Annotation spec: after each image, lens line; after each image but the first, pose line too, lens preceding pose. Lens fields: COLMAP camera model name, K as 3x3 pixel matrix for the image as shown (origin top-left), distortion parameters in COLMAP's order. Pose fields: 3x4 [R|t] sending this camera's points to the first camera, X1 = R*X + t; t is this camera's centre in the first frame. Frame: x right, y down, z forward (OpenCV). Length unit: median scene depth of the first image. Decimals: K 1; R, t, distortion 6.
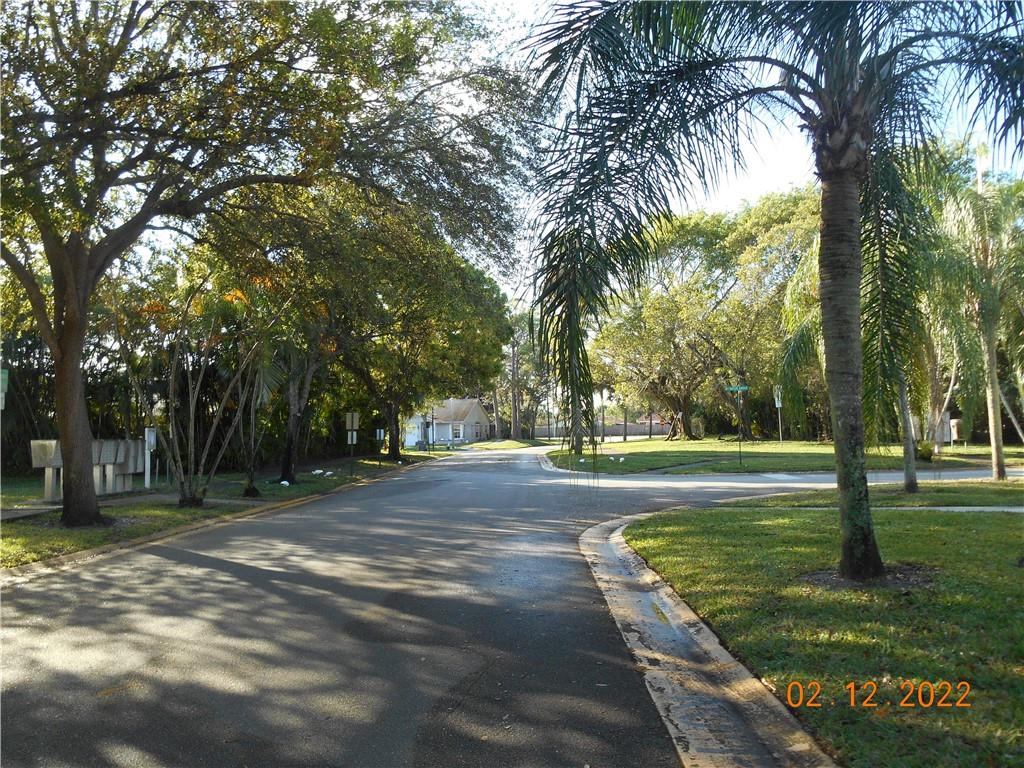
lens RADIAL K [[770.0, 0, 512.0], [0, 770.0, 384.0], [0, 0, 1]] dist [-0.087732, -0.004302]
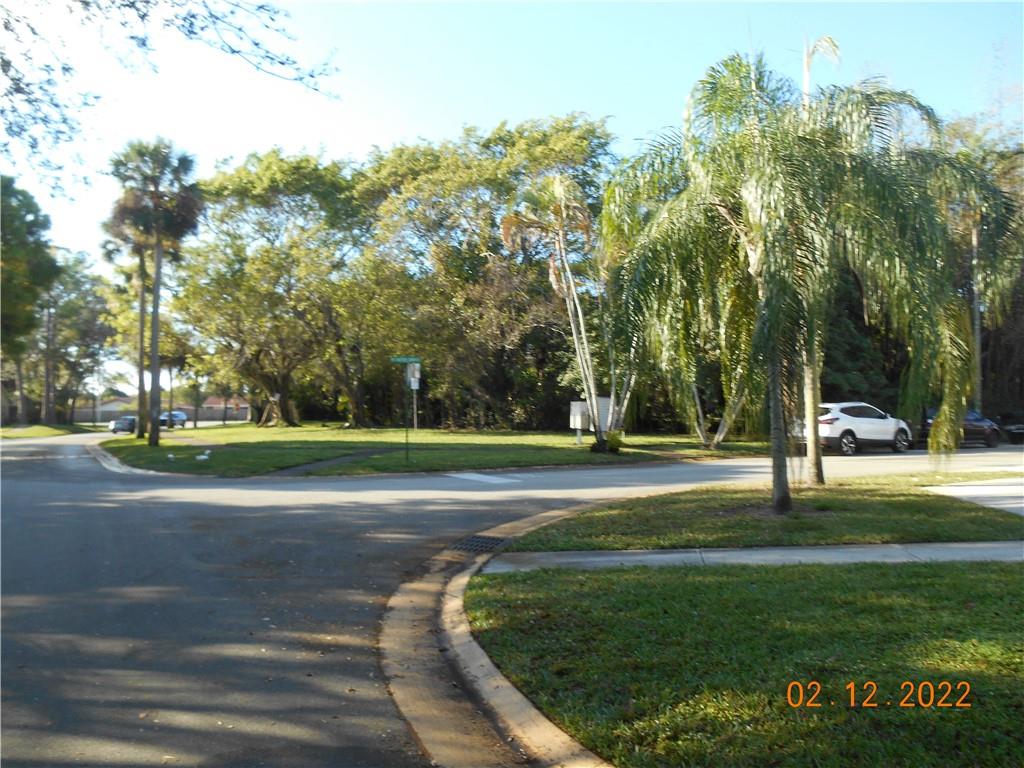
lens RADIAL K [[763.1, 0, 512.0], [0, 763.1, 384.0], [0, 0, 1]] dist [-0.030223, -0.000836]
pose [[0.846085, 0.031247, 0.532132, -0.008815], [-0.040465, 0.999165, 0.005667, 0.010505], [-0.531510, -0.026328, 0.846643, 0.151473]]
